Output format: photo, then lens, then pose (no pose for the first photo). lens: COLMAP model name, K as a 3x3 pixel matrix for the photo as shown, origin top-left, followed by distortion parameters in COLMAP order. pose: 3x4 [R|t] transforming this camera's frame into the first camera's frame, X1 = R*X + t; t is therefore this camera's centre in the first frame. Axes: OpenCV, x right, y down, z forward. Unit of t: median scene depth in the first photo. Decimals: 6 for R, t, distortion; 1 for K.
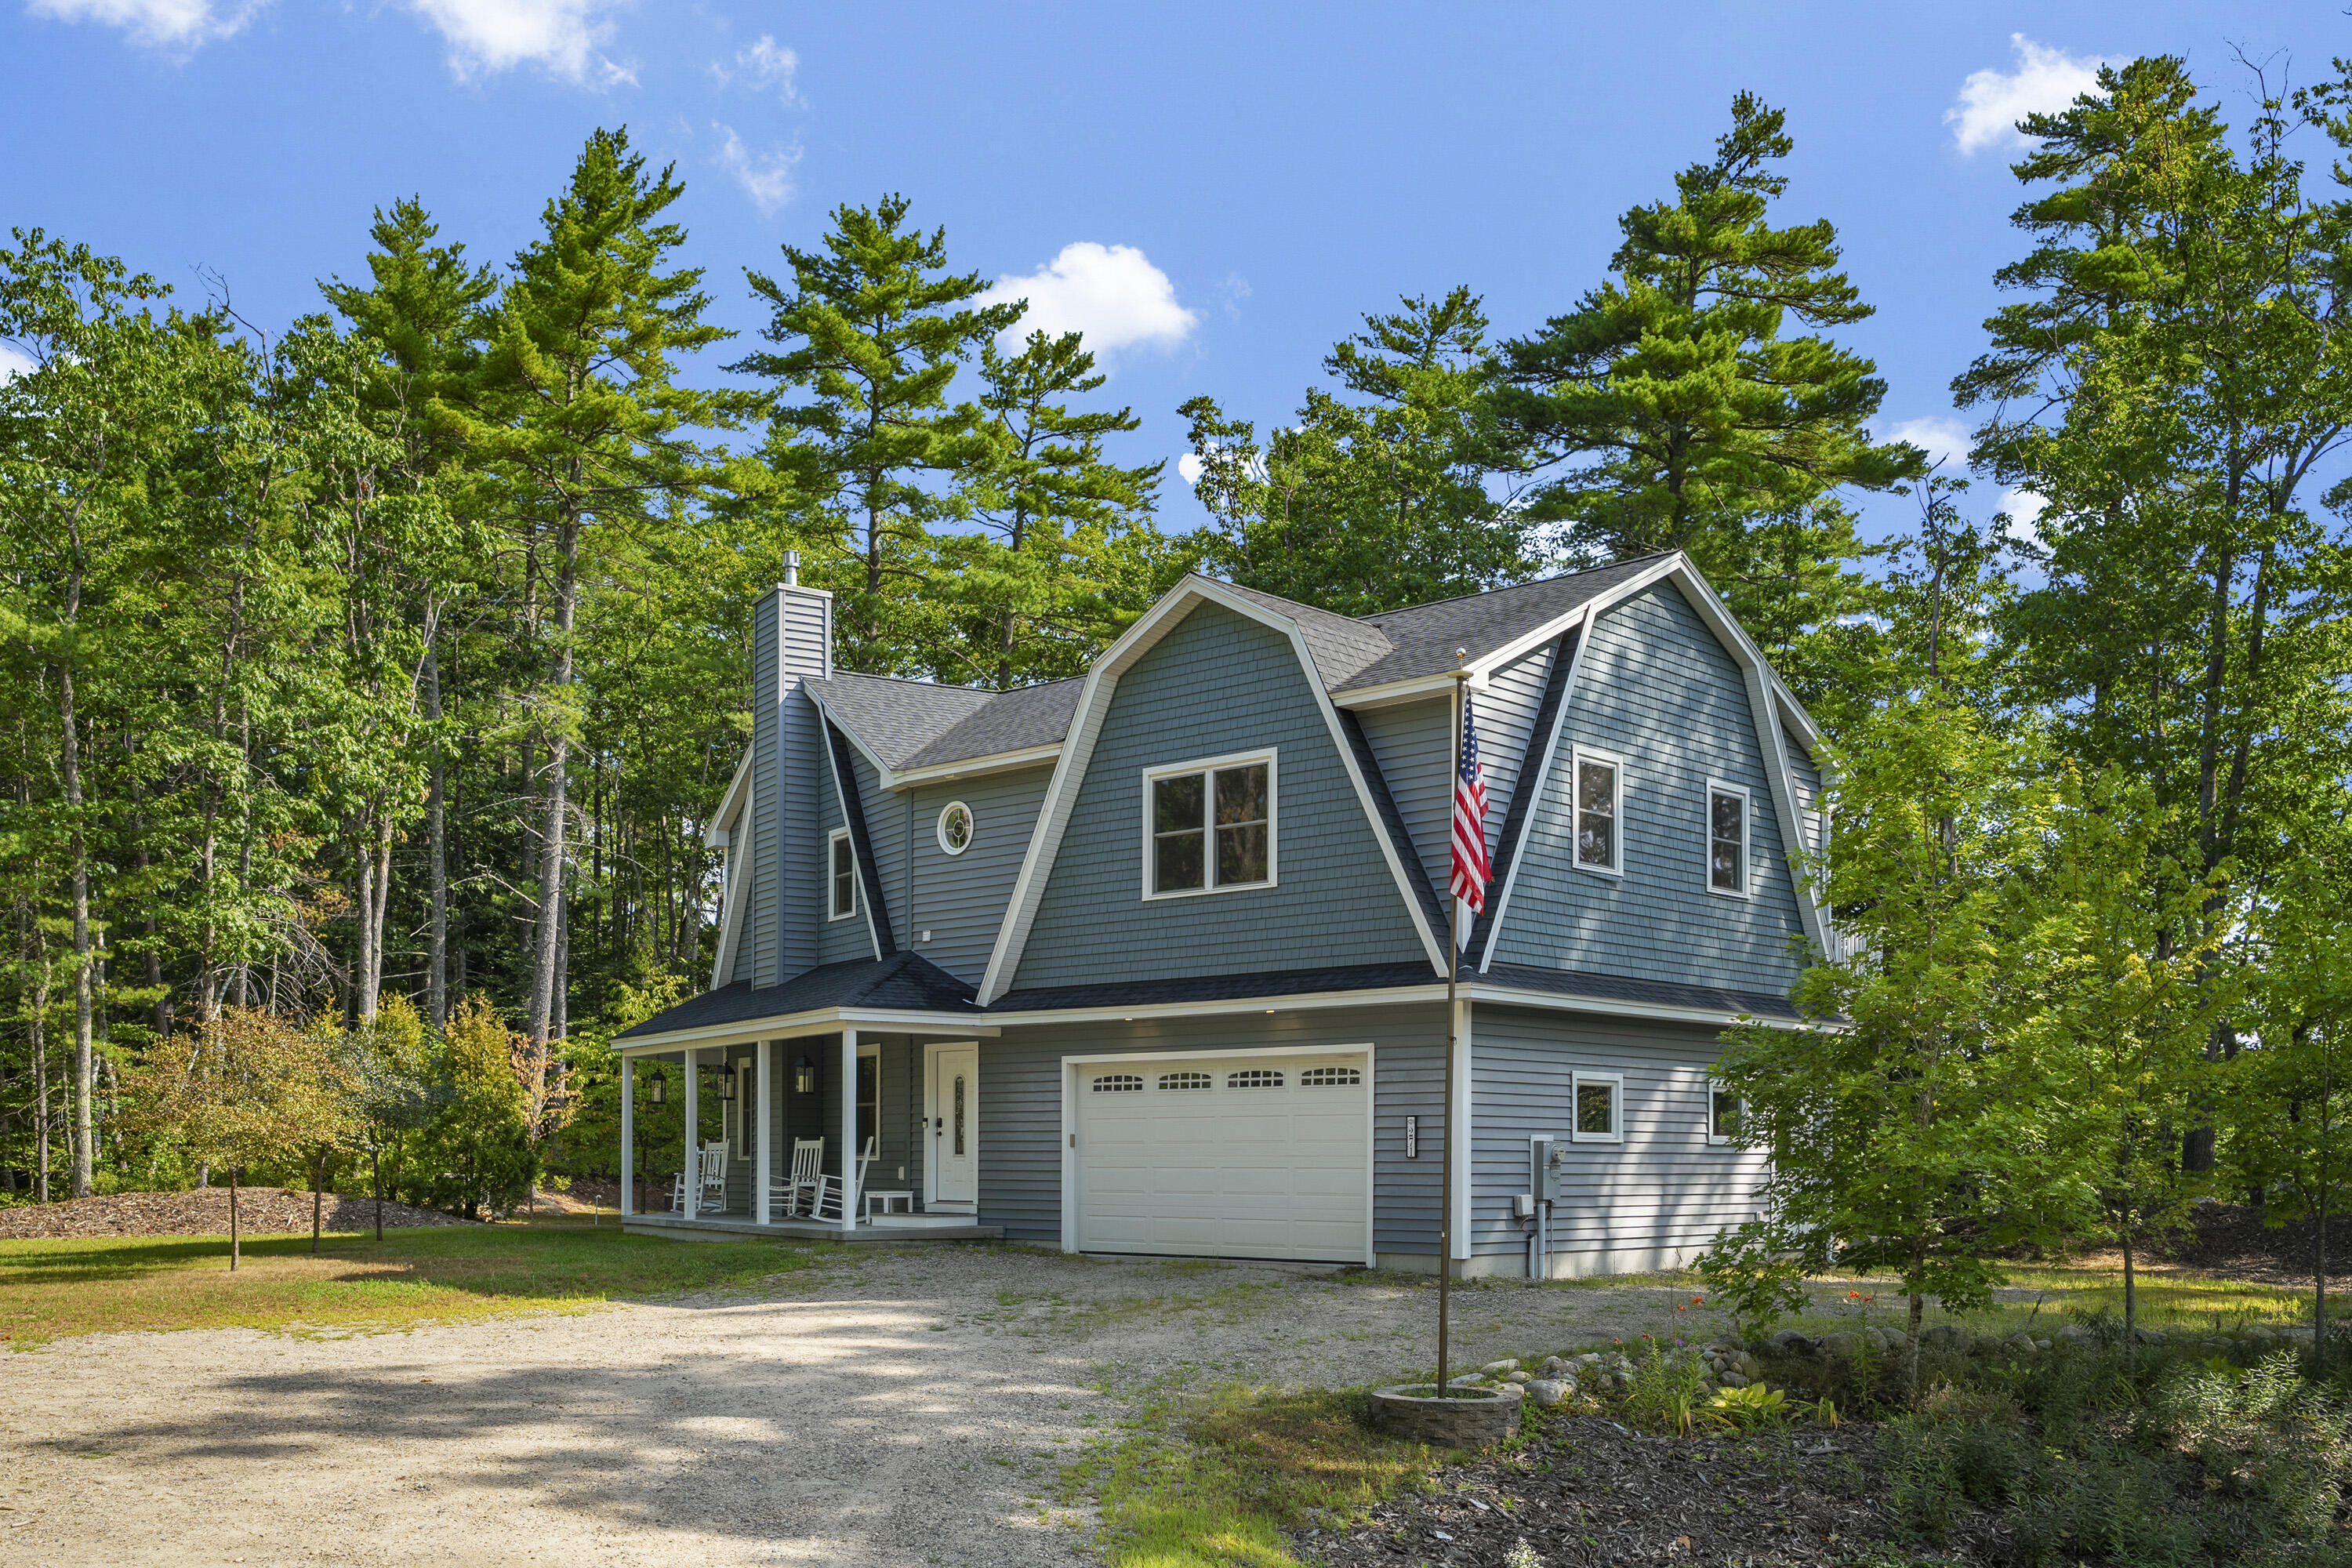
lens RADIAL K [[2199.0, 0, 1176.0], [0, 2199.0, 784.0], [0, 0, 1]] dist [-0.003634, 0.015936]
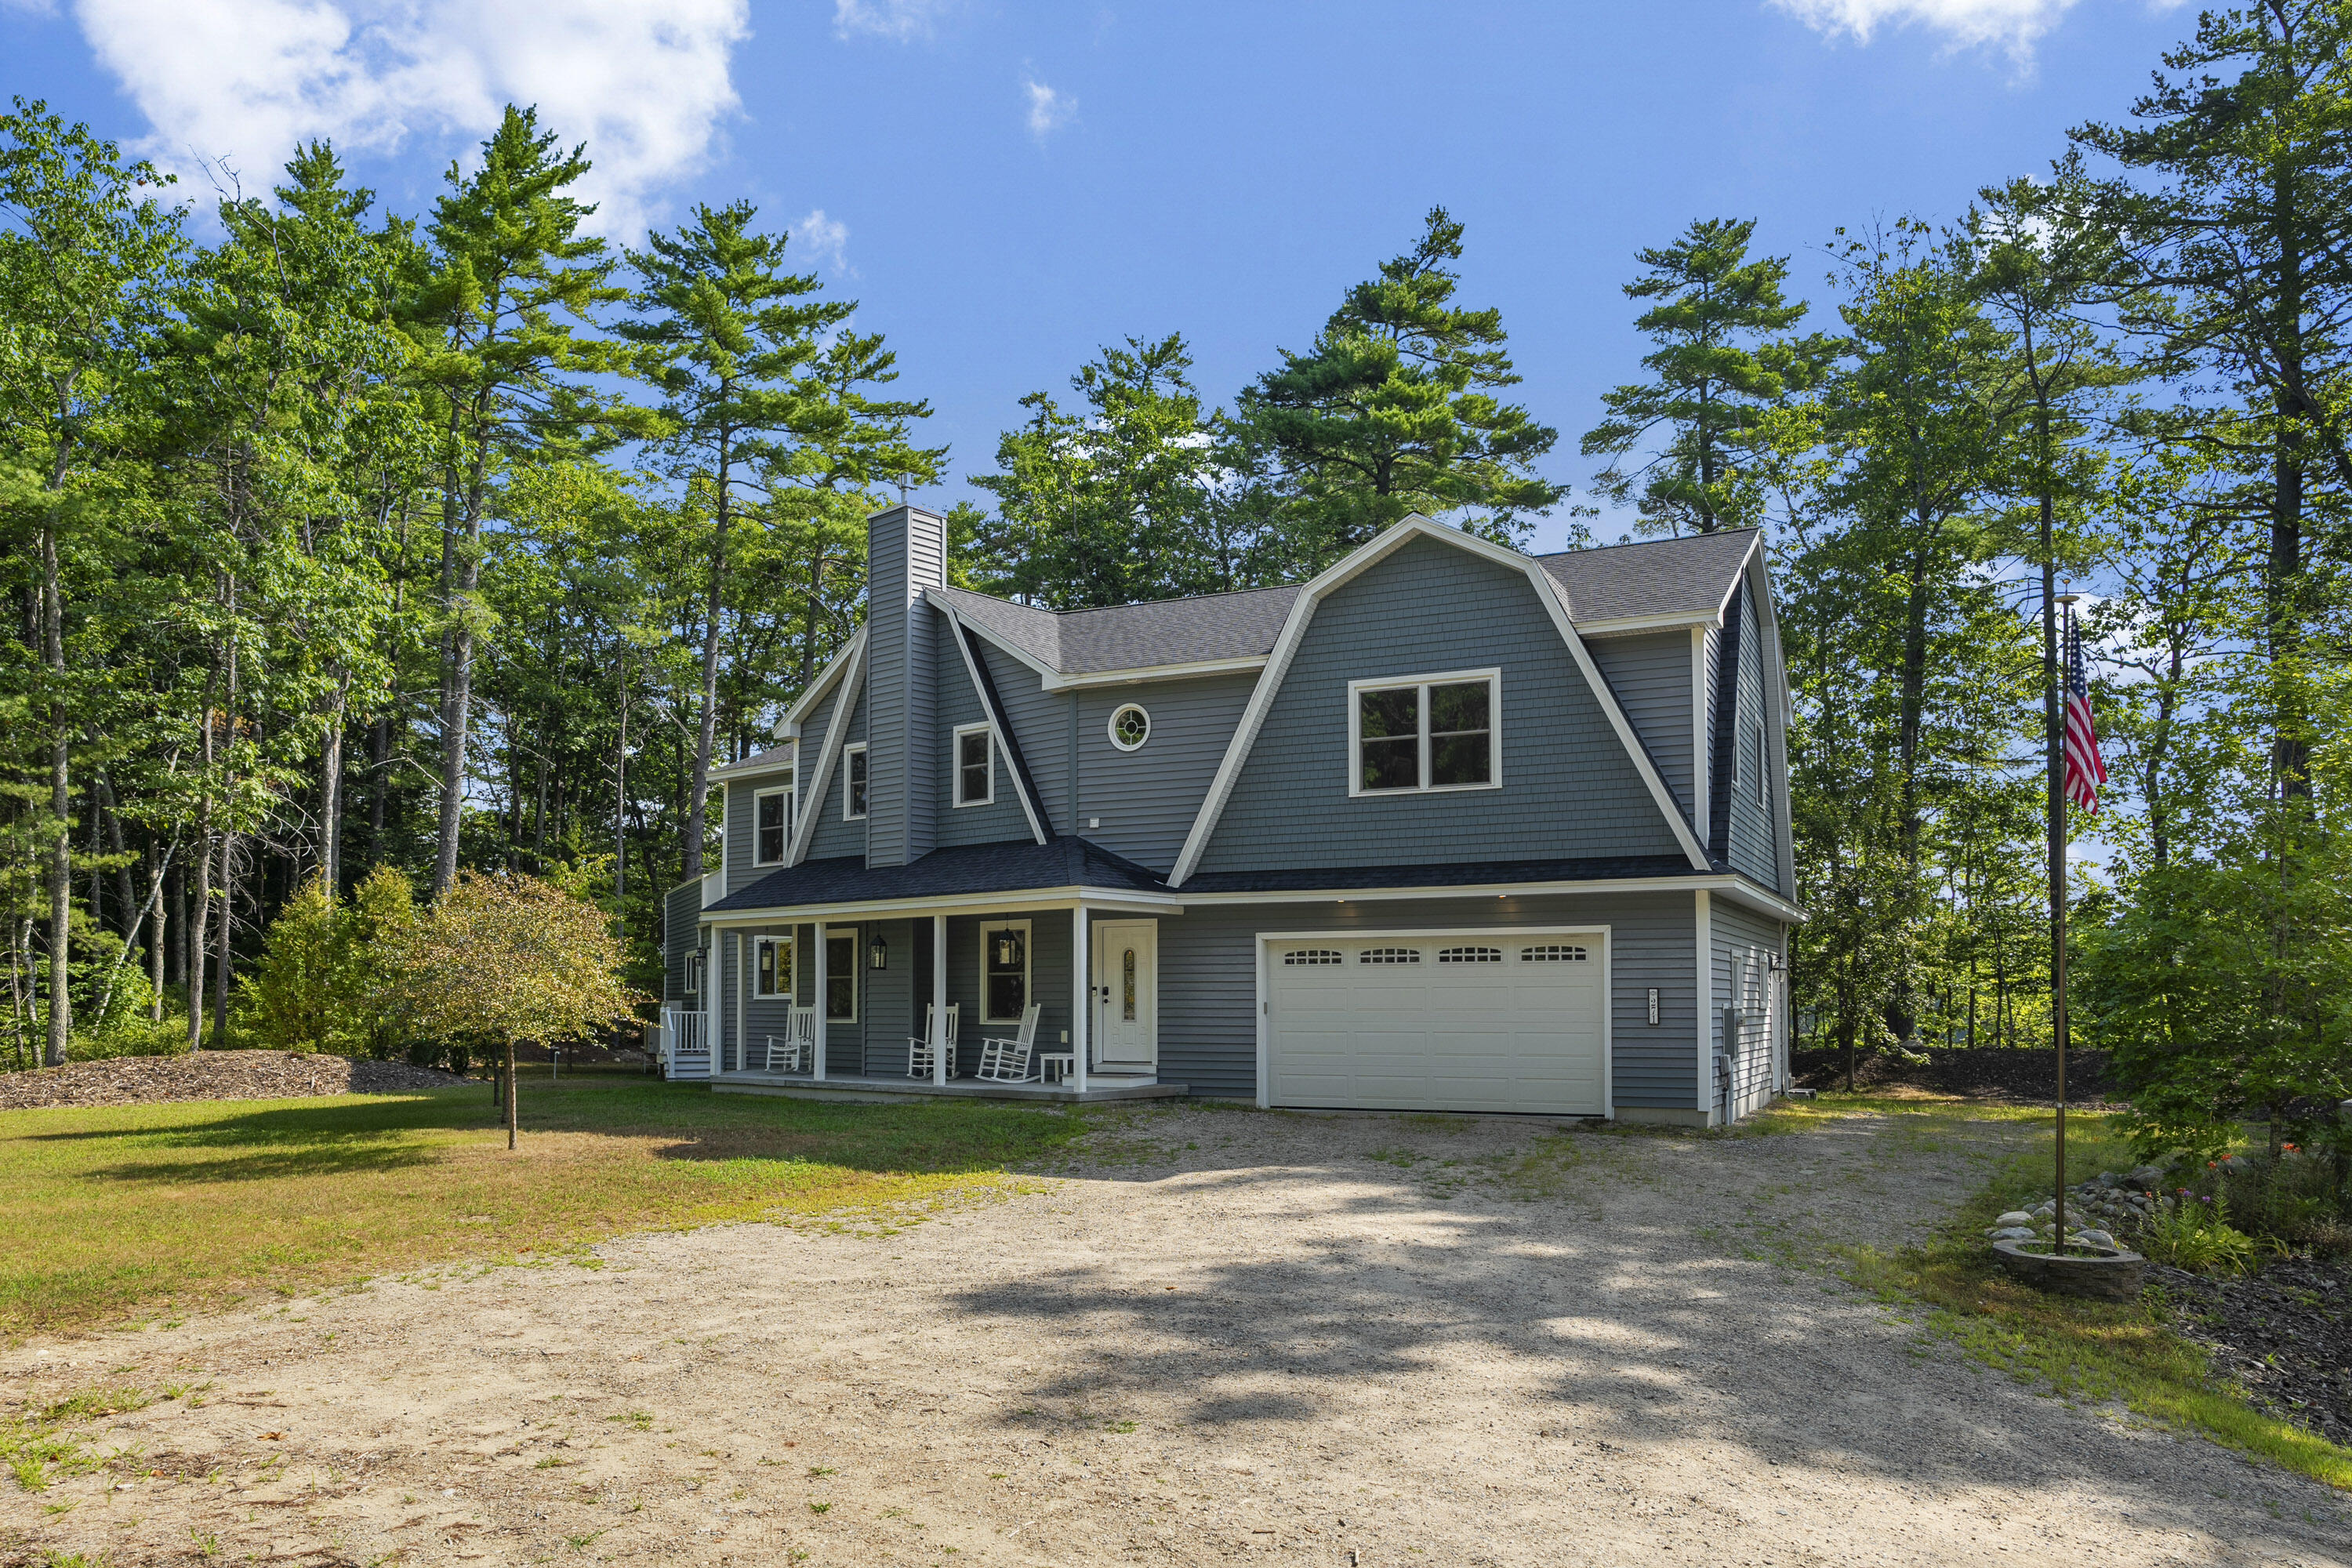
lens RADIAL K [[1631.0, 0, 1190.1], [0, 1631.0, 708.0], [0, 0, 1]] dist [-0.000202, -0.004346]
pose [[0.957931, 0.046205, 0.283255, -0.273833], [-0.043599, 0.998929, -0.015501, 0.019390], [-0.283668, 0.002499, 0.958919, 0.173869]]
